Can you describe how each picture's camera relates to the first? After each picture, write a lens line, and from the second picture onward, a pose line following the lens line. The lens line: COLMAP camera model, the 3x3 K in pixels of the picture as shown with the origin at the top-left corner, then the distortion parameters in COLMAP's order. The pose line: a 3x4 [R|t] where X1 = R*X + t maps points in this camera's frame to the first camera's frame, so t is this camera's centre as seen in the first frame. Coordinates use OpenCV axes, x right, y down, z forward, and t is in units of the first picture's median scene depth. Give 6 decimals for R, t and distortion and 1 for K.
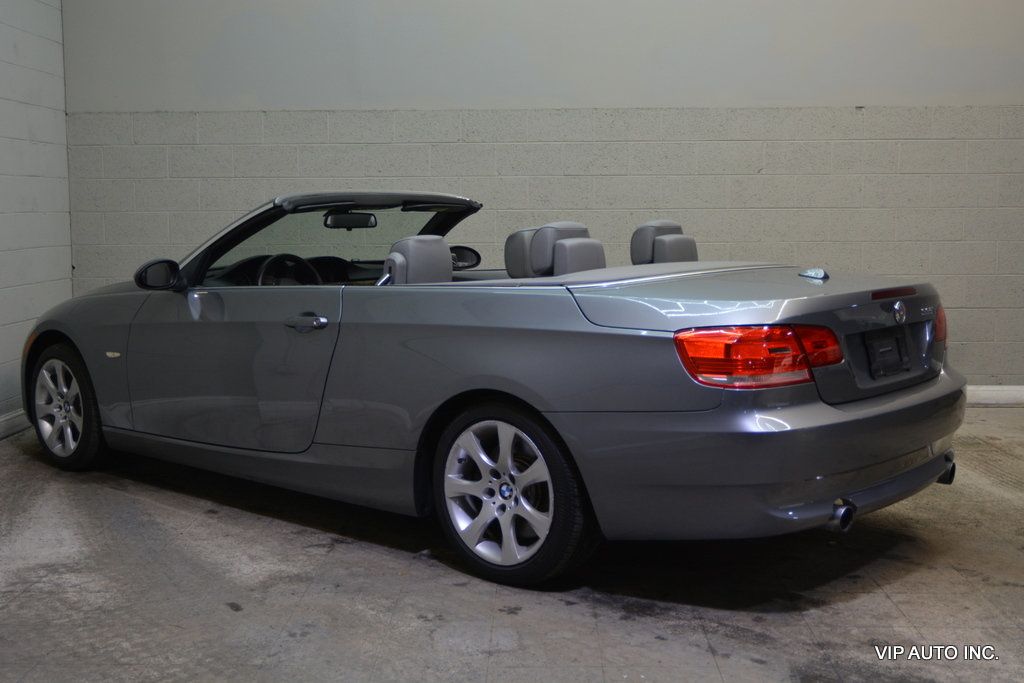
lens RADIAL K [[1216.7, 0, 507.8], [0, 1216.7, 340.8], [0, 0, 1]] dist [-0.007428, -0.015028]
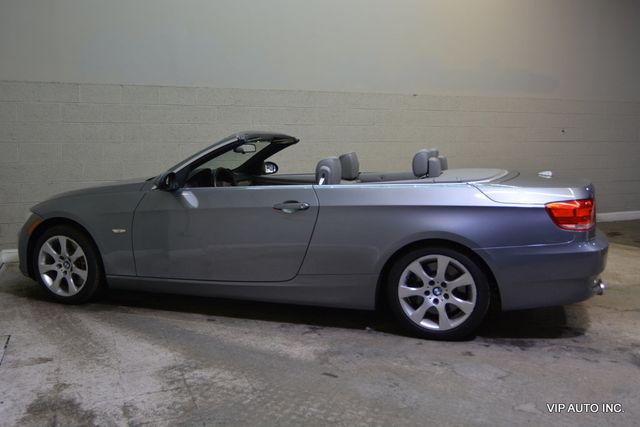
lens RADIAL K [[579.0, 0, 317.0], [0, 579.0, 211.8], [0, 0, 1]] dist [-0.003873, -0.009673]
pose [[0.915571, -0.044110, 0.399729, -0.493291], [0.039462, 0.999024, 0.019857, -0.023991], [-0.400215, -0.002406, 0.916418, 0.235481]]
